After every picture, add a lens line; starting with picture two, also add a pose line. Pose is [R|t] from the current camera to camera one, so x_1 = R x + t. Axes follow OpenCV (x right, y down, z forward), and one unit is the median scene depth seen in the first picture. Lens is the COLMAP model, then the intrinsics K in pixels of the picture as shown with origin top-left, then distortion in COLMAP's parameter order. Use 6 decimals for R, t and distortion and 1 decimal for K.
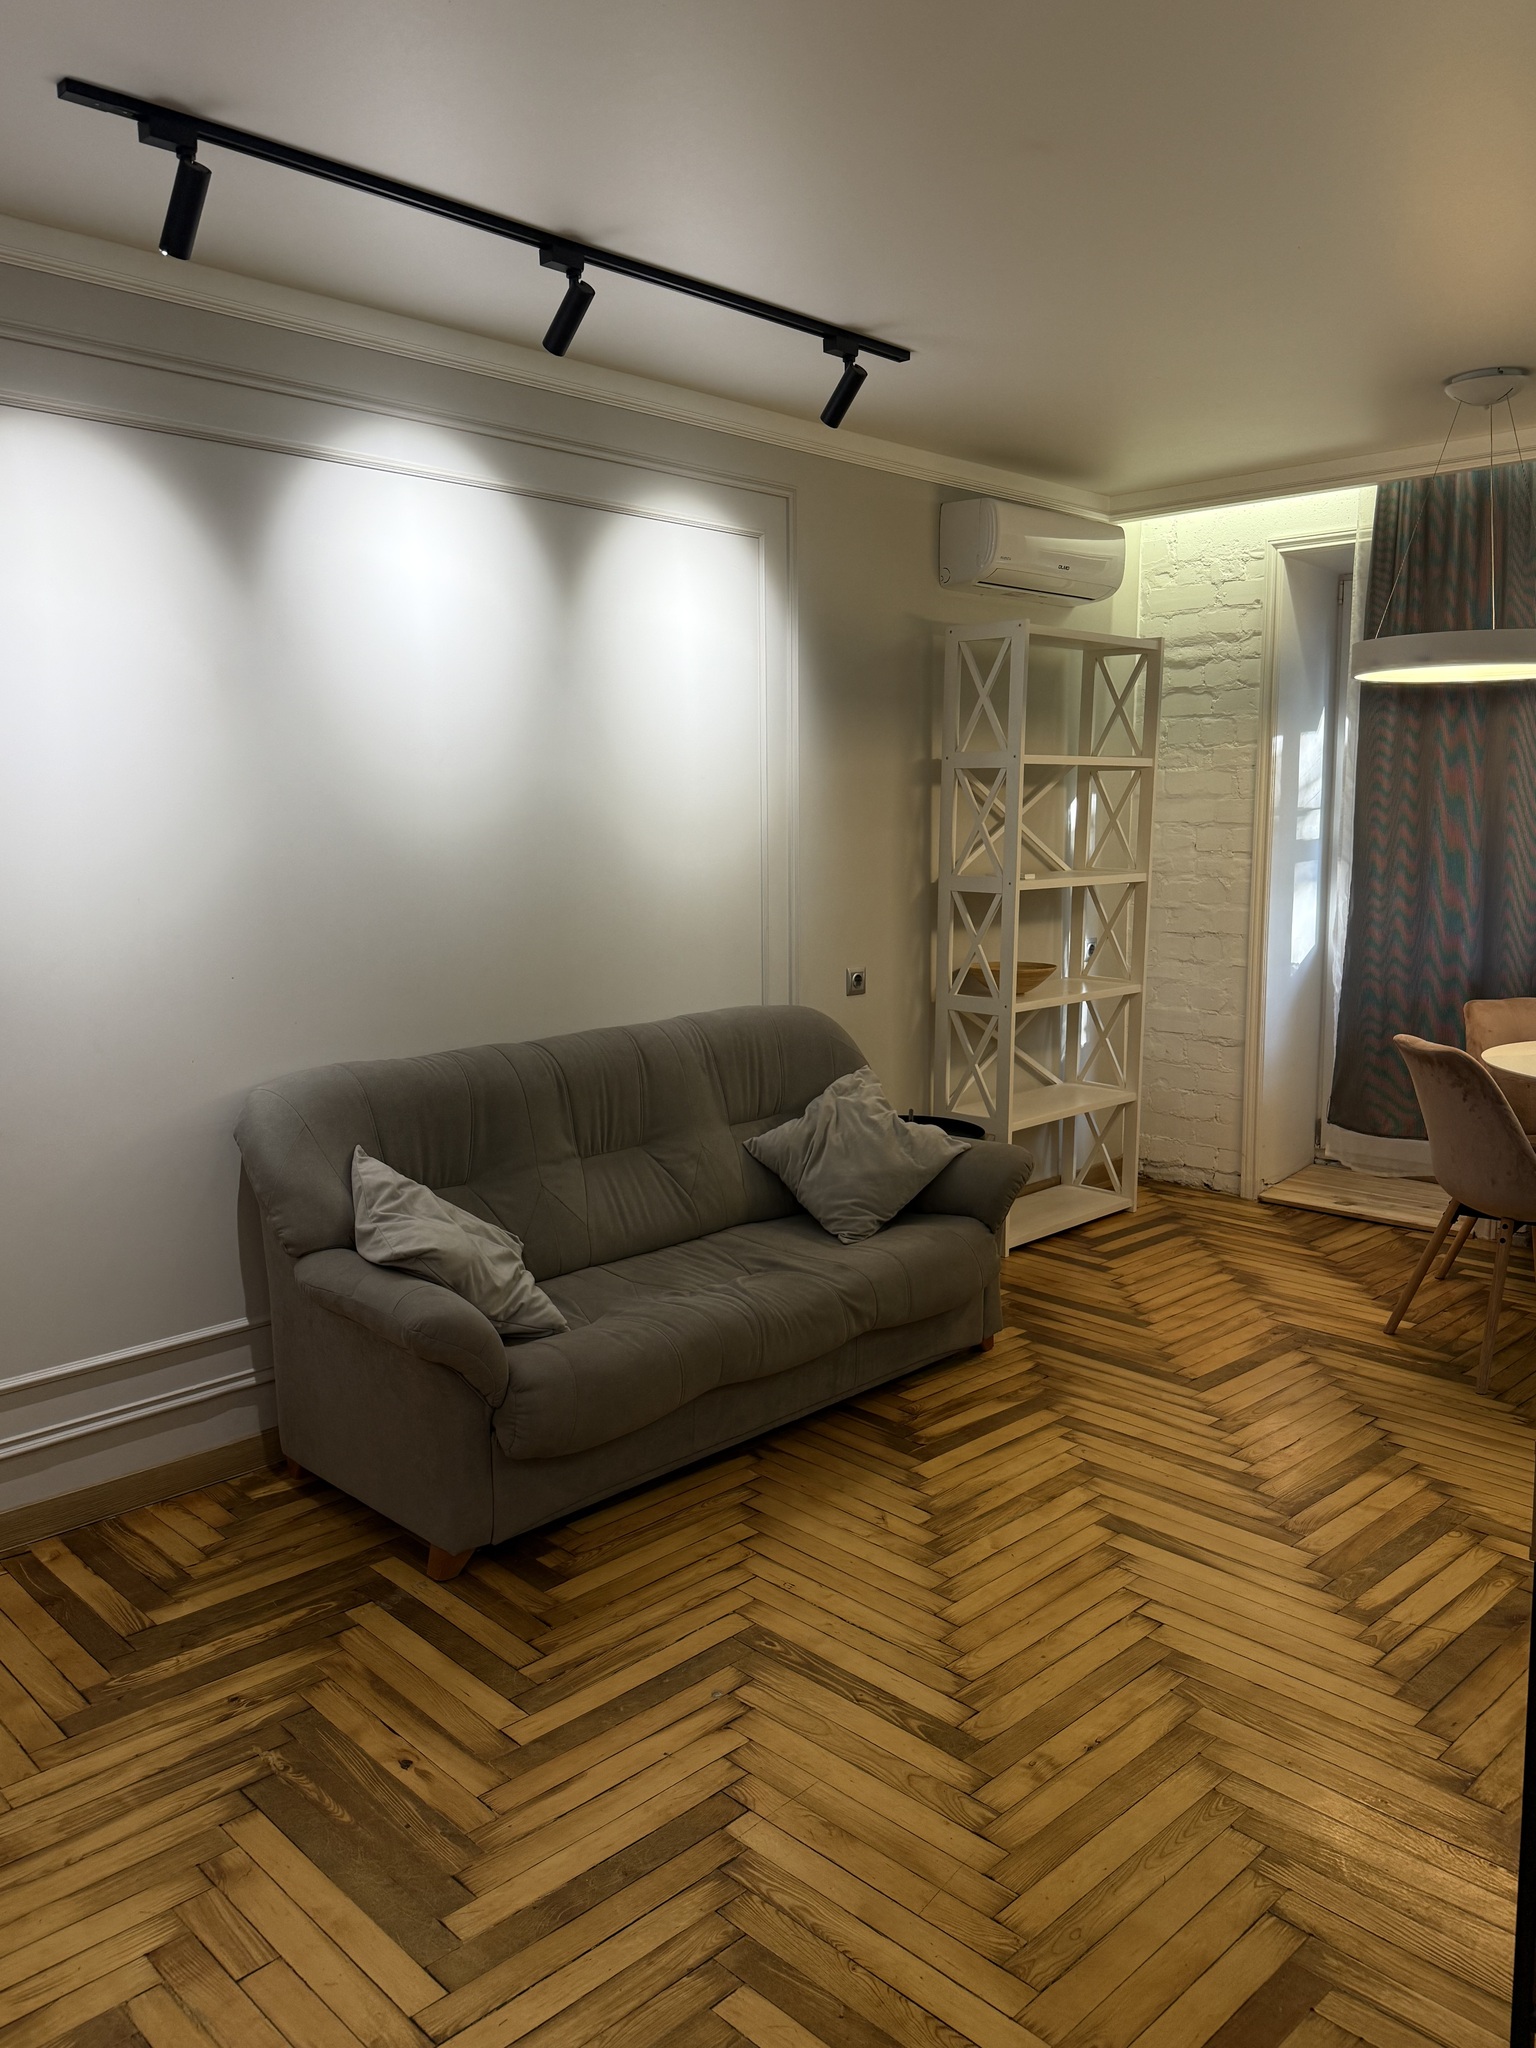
lens RADIAL K [[1534.5, 0, 751.8], [0, 1534.5, 1026.8], [0, 0, 1]] dist [0.058168, -0.089732]
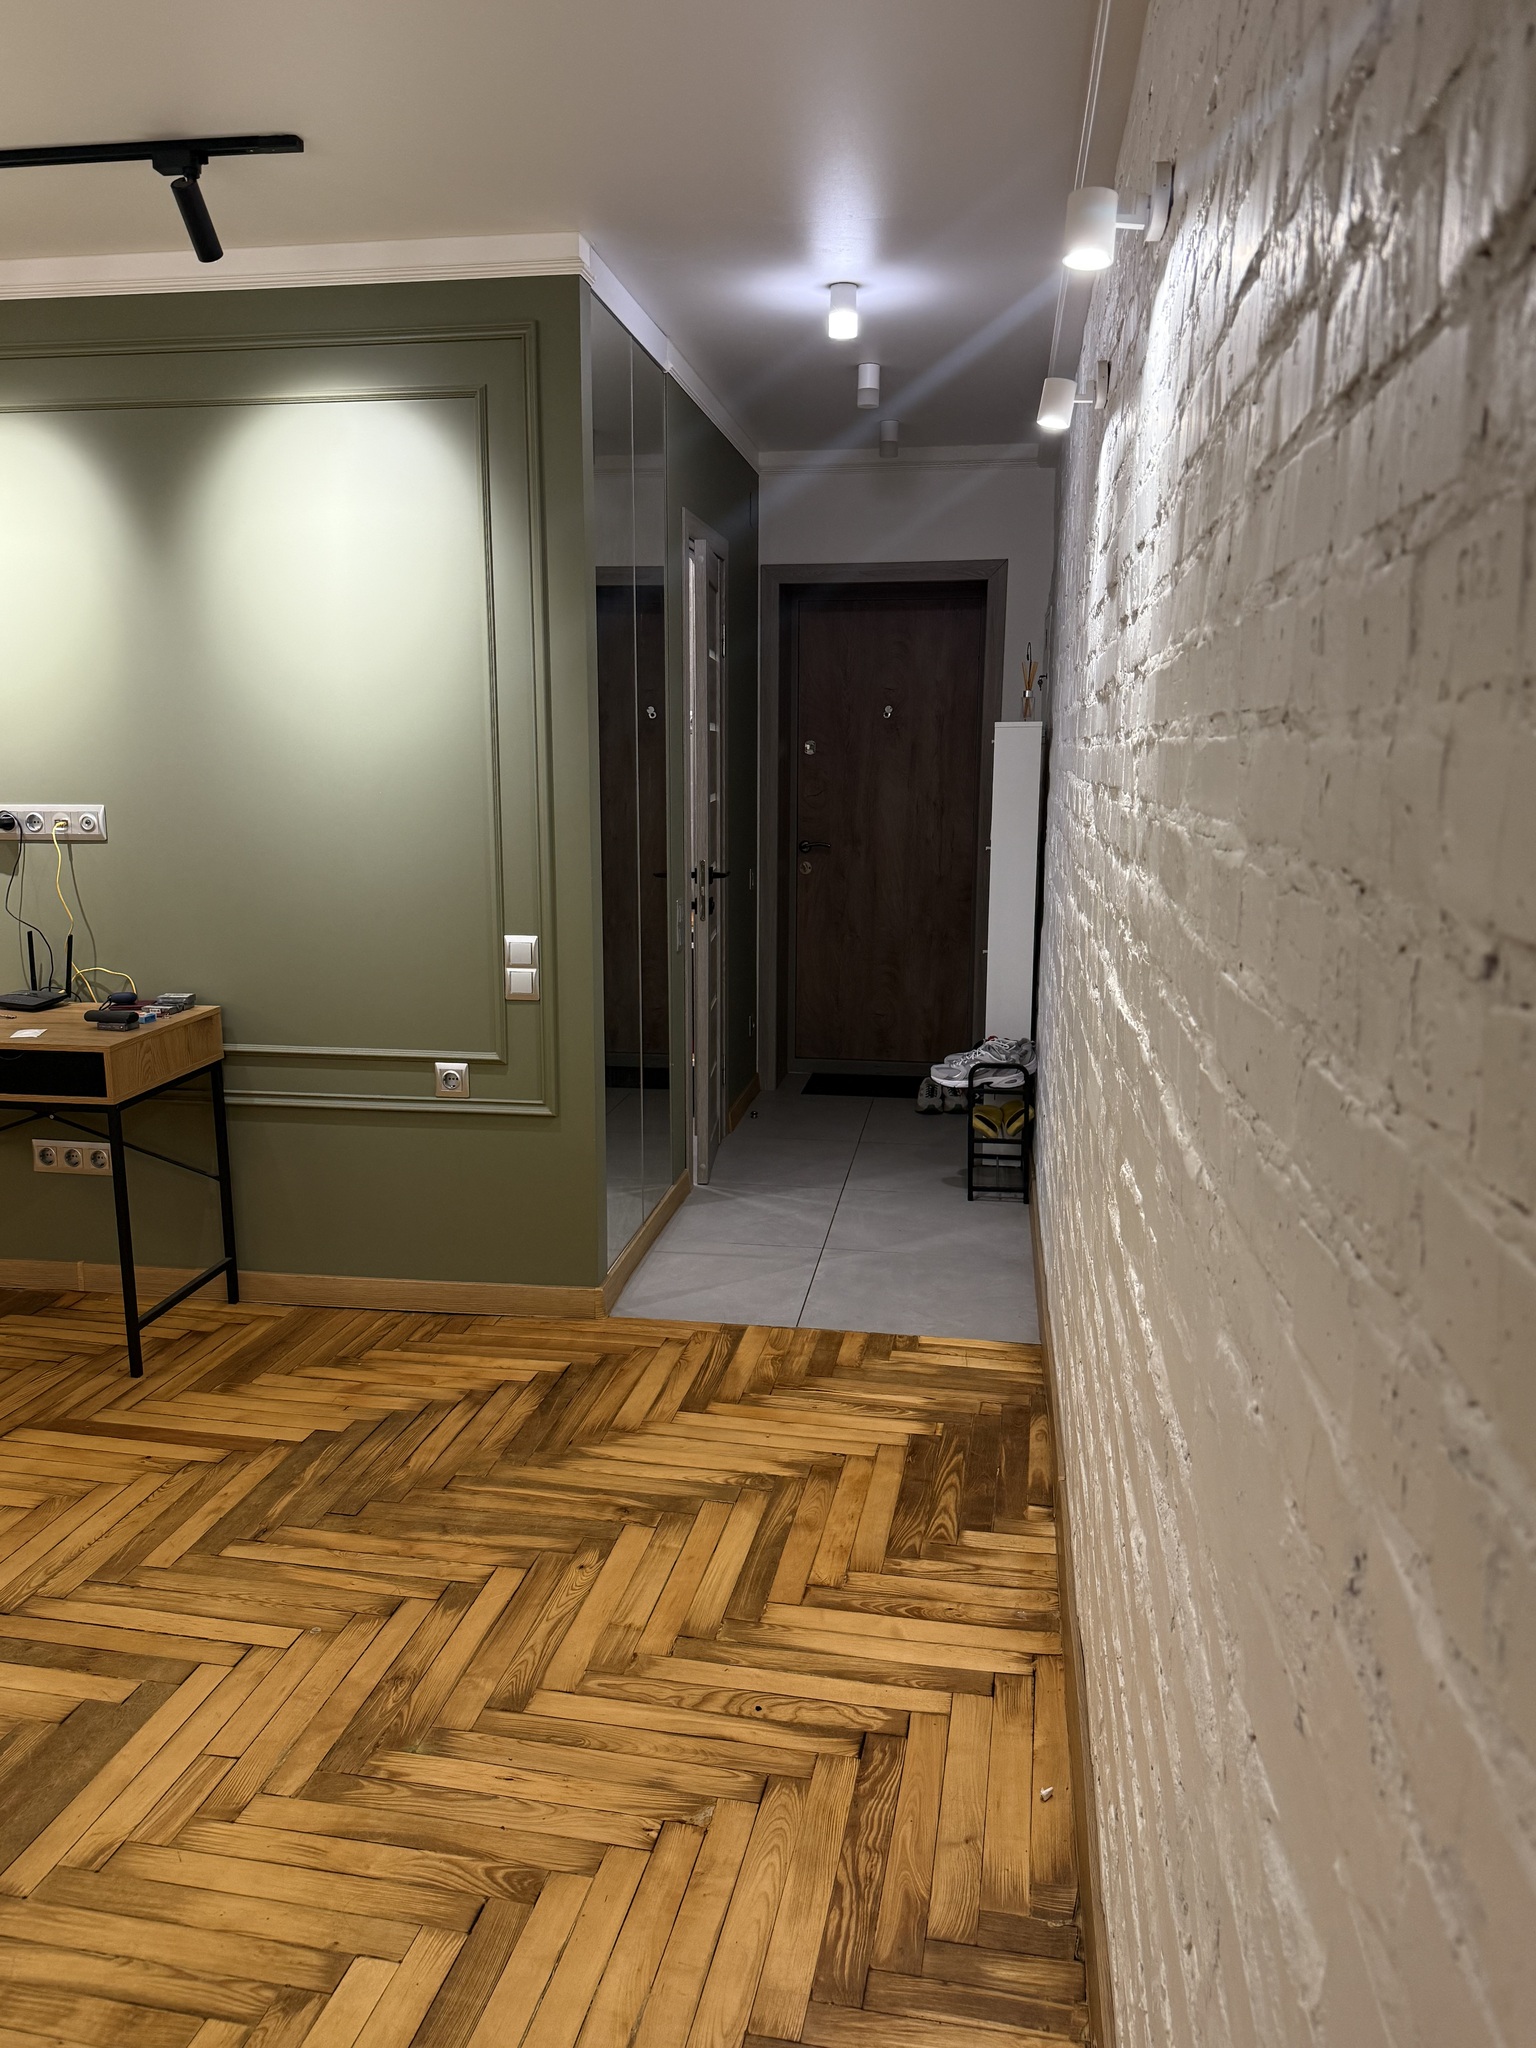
lens RADIAL K [[1534.5, 0, 752.2], [0, 1534.5, 1023.7], [0, 0, 1]] dist [0.058168, -0.089732]
pose [[-0.563572, -0.144787, 0.813279, -0.893716], [0.113513, 0.961607, 0.249854, -0.097282], [-0.818230, 0.233129, -0.525500, 0.740137]]
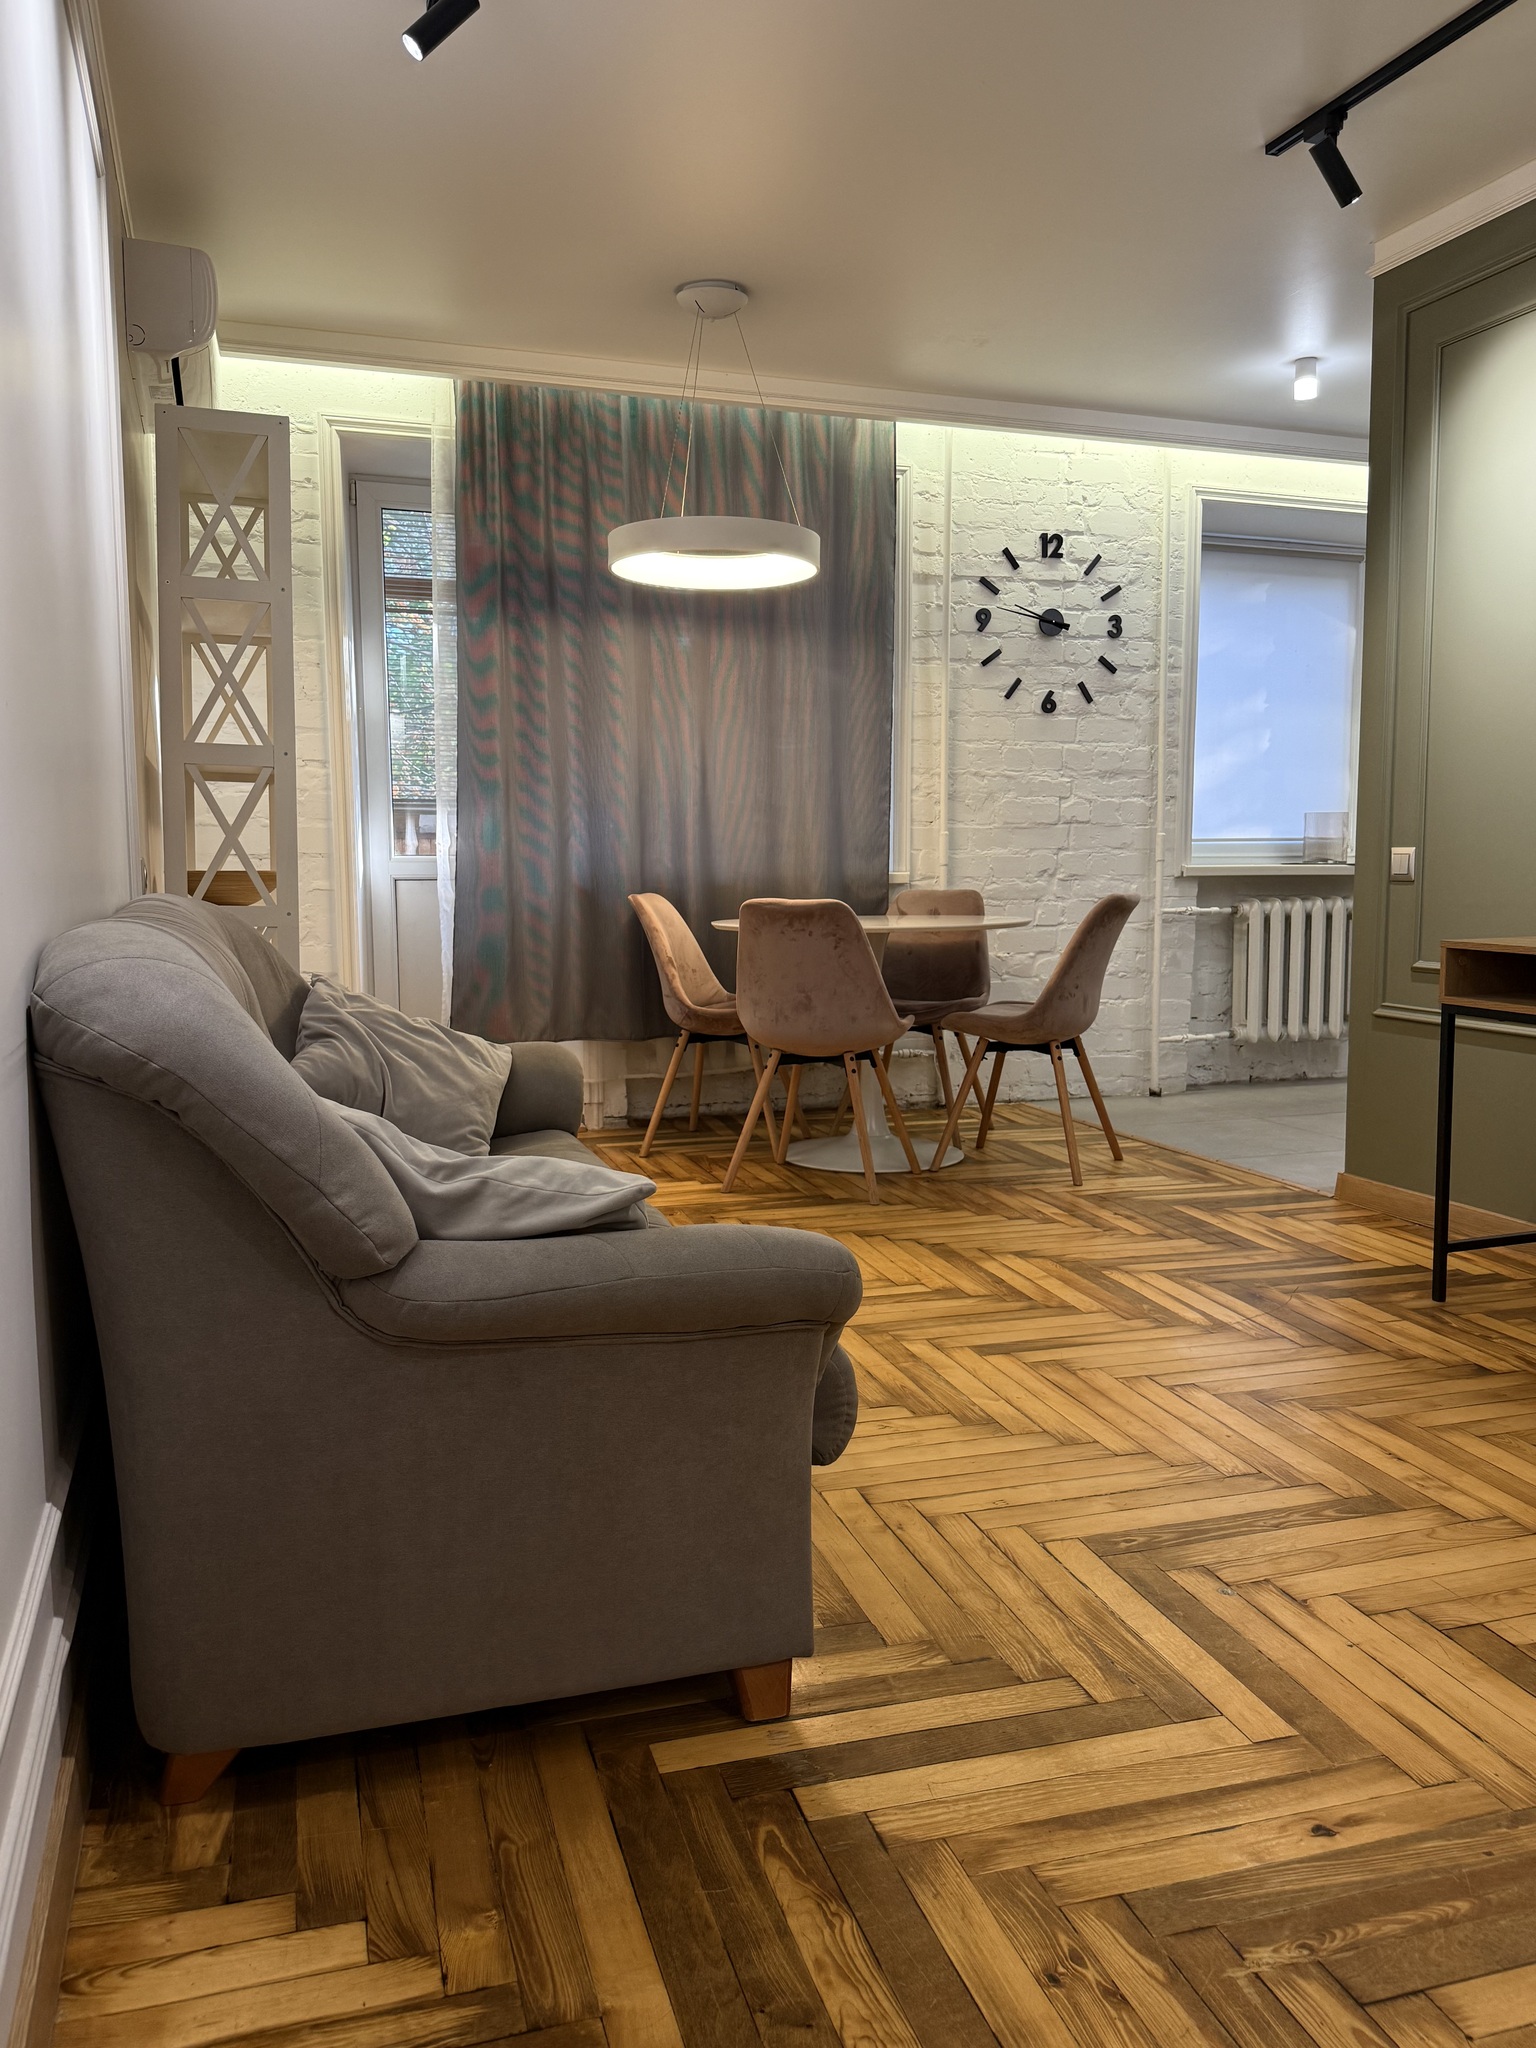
lens RADIAL K [[1534.5, 0, 743.5], [0, 1534.5, 1033.1], [0, 0, 1]] dist [0.058168, -0.089732]
pose [[0.468524, -0.093262, 0.878514, -0.676673], [0.125149, 0.991391, 0.038501, 0.073737], [-0.874541, 0.091906, 0.476162, 0.683419]]
